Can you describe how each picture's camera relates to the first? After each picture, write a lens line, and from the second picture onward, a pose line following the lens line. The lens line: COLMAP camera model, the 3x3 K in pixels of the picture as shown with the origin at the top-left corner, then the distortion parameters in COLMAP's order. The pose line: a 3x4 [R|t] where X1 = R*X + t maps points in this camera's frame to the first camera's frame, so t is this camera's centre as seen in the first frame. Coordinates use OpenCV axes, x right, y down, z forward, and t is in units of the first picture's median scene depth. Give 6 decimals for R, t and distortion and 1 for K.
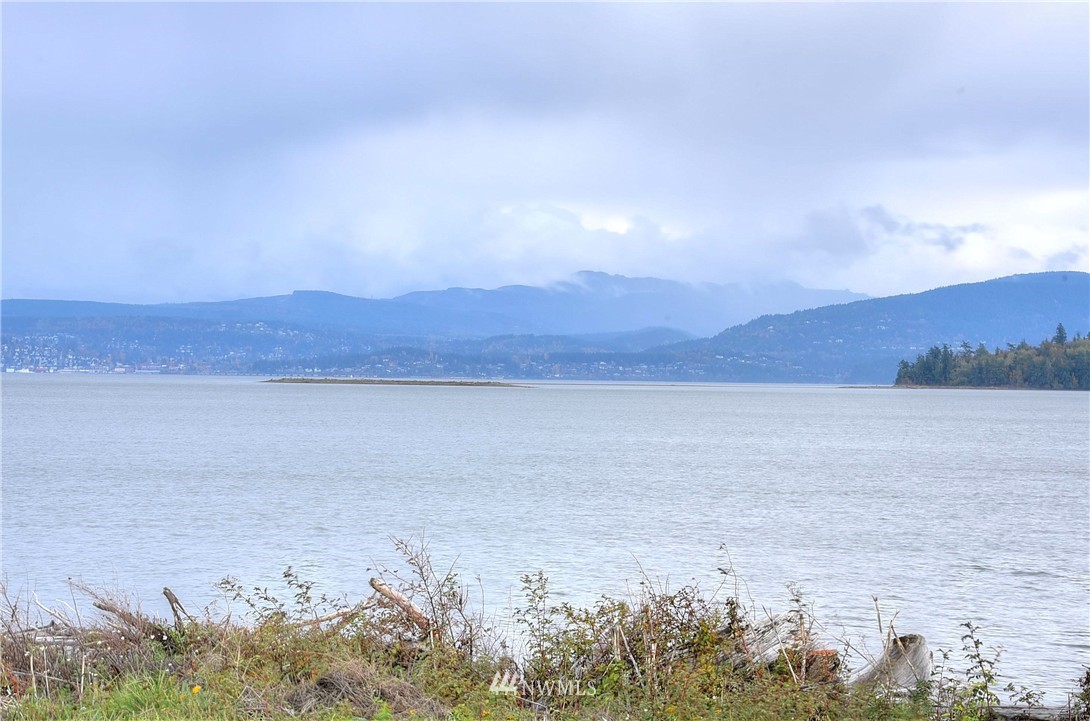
lens RADIAL K [[2871.3, 0, 547.2], [0, 2871.3, 358.1], [0, 0, 1]] dist [0.692948, 0.000000]
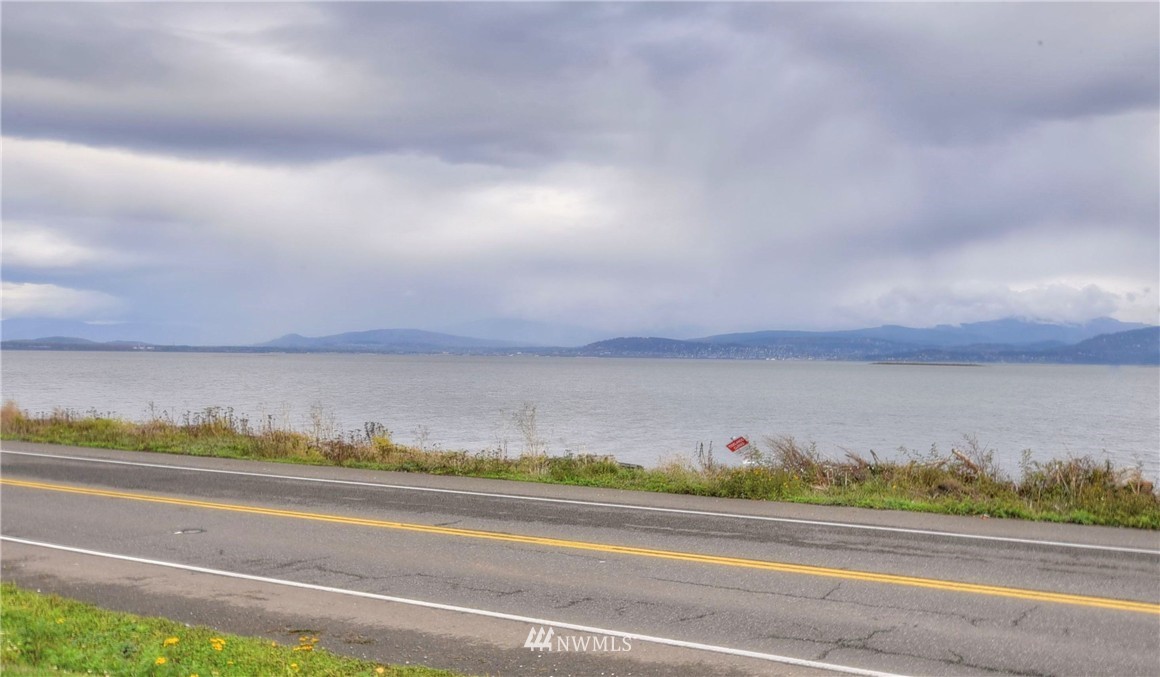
lens RADIAL K [[1190.6, 0, 576.6], [0, 1190.6, 334.5], [0, 0, 1]] dist [0.015289, 0.000000]
pose [[0.943316, -0.008388, -0.331791, -0.024854], [0.003013, 0.999856, -0.016710, -0.009918], [0.331884, 0.014763, 0.943205, -0.127853]]
